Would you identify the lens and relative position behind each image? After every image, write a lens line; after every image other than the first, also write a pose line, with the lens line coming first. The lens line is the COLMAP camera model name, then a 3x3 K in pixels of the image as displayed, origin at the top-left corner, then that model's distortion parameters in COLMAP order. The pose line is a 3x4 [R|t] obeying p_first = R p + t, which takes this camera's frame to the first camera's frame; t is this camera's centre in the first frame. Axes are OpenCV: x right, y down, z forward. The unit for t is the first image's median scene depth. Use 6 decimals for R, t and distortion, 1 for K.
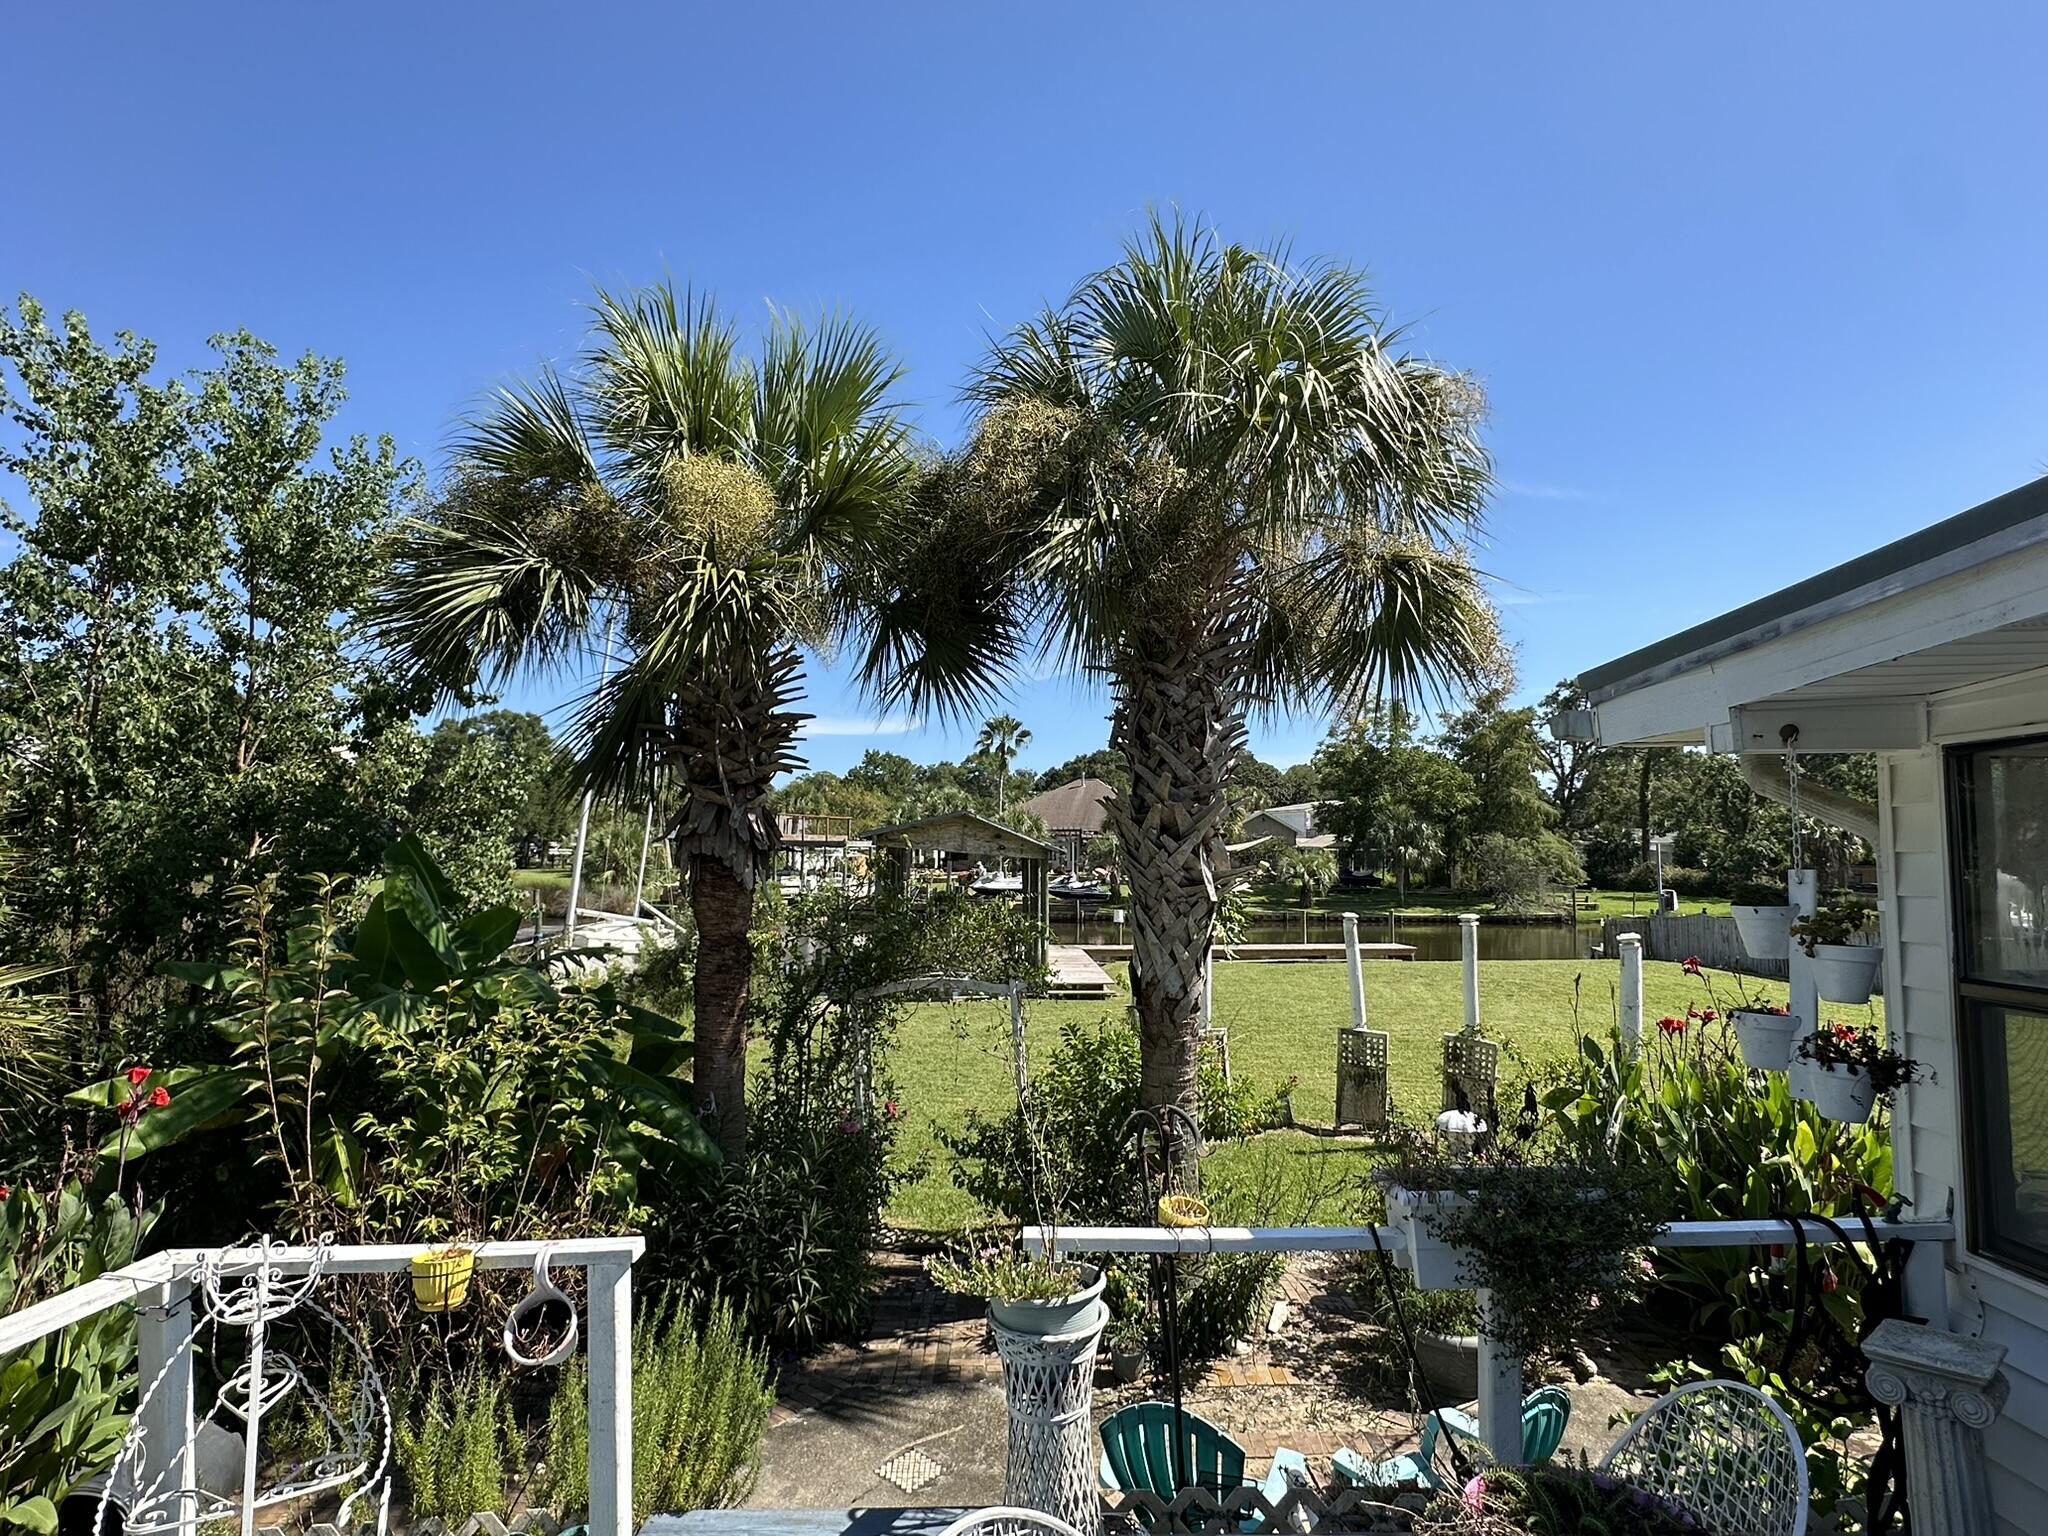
lens RADIAL K [[1074.7, 0, 1017.4], [0, 1074.7, 773.9], [0, 0, 1]] dist [-0.004756, 0.001721]
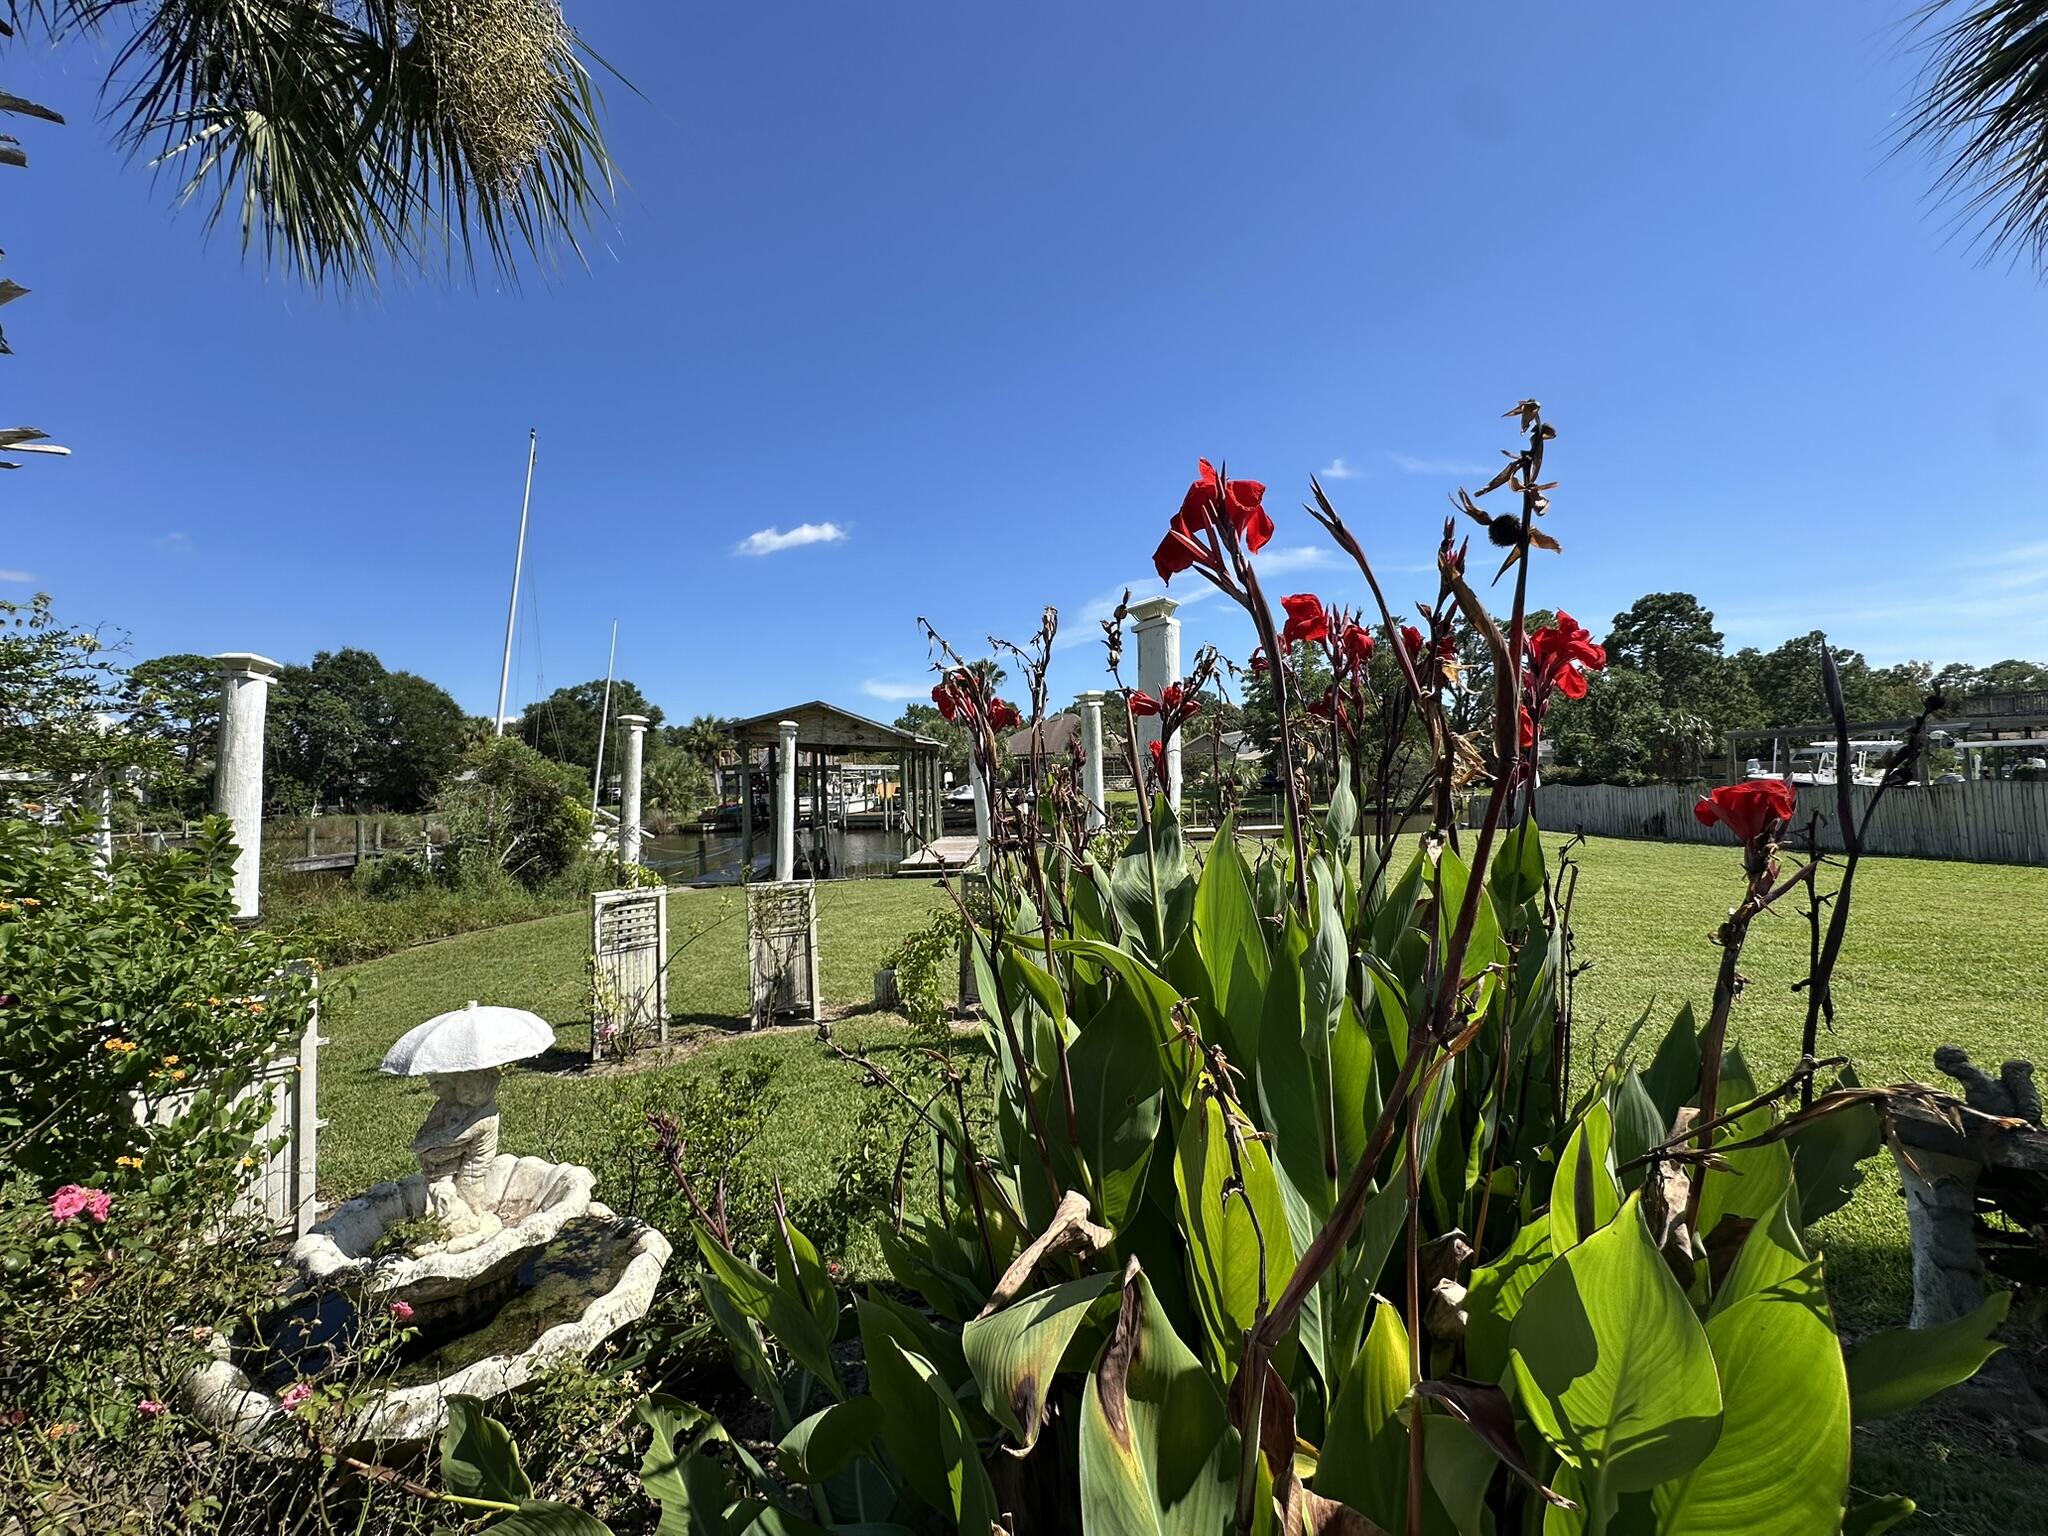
lens RADIAL K [[820.8, 0, 1022.4], [0, 820.8, 766.6], [0, 0, 1]] dist [-0.002558, 0.000406]
pose [[0.998685, -0.038645, -0.033695, 0.603641], [0.040266, 0.997995, 0.048824, 0.233579], [0.031740, -0.050116, 0.998239, 0.760712]]
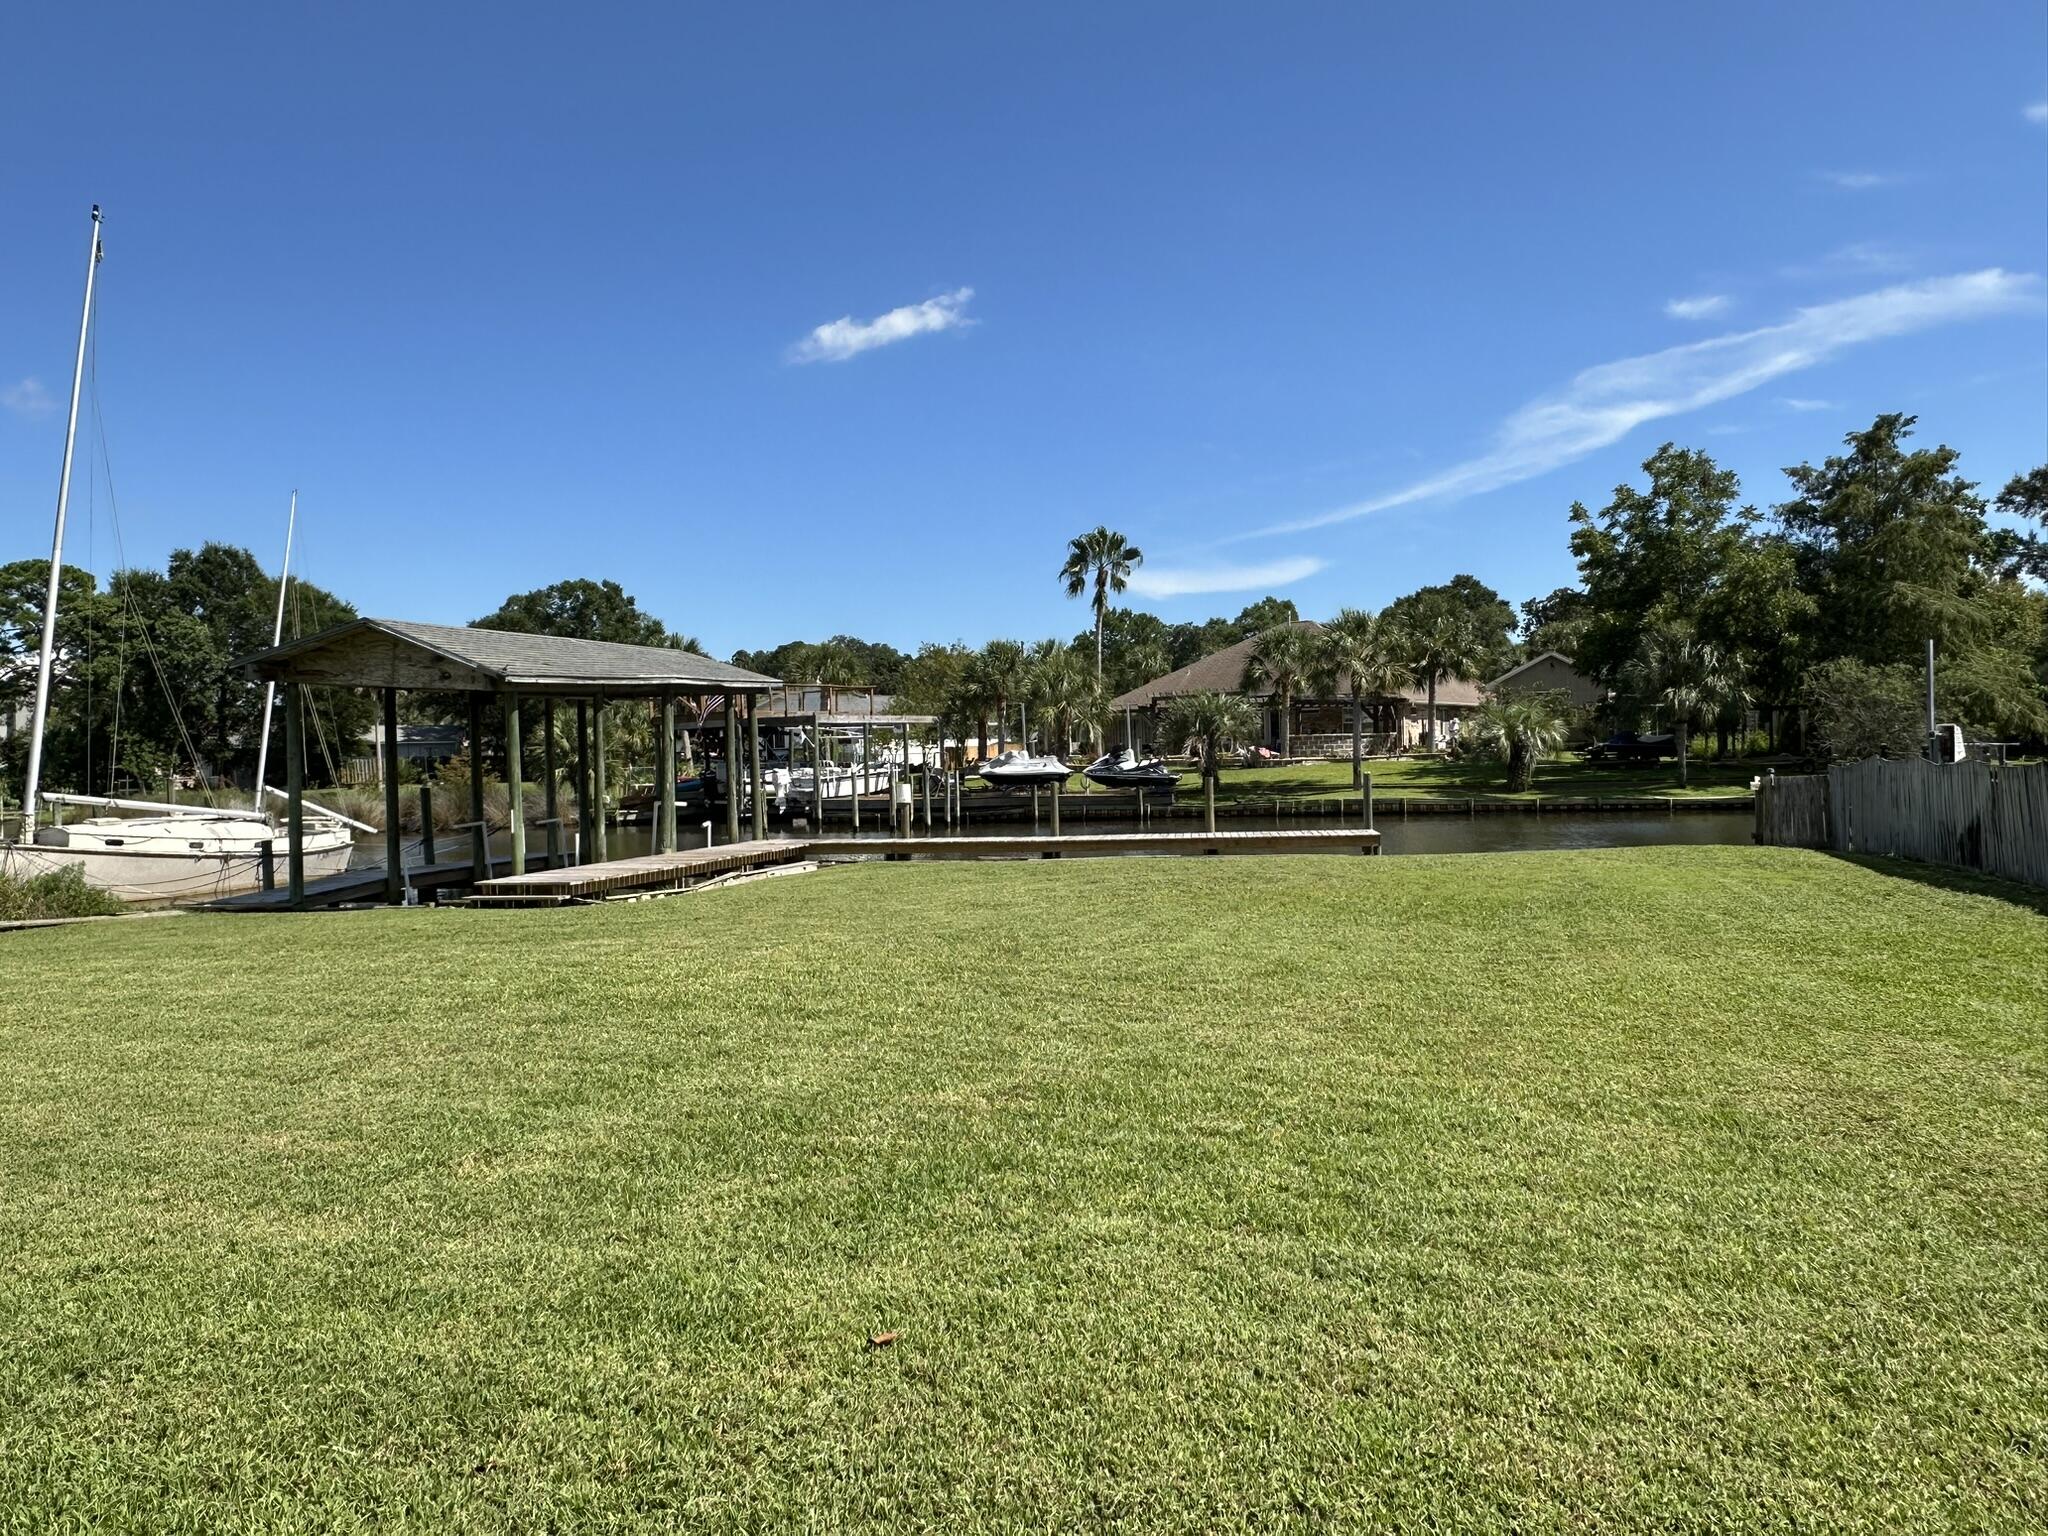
lens RADIAL K [[1425.3, 0, 1031.7], [0, 1425.3, 778.1], [0, 0, 1]] dist [-0.002800, 0.000264]
pose [[0.960795, -0.029319, -0.275707, 1.982600], [0.053698, 0.995243, 0.081291, 0.286450], [0.272012, -0.092909, 0.957798, 1.019357]]
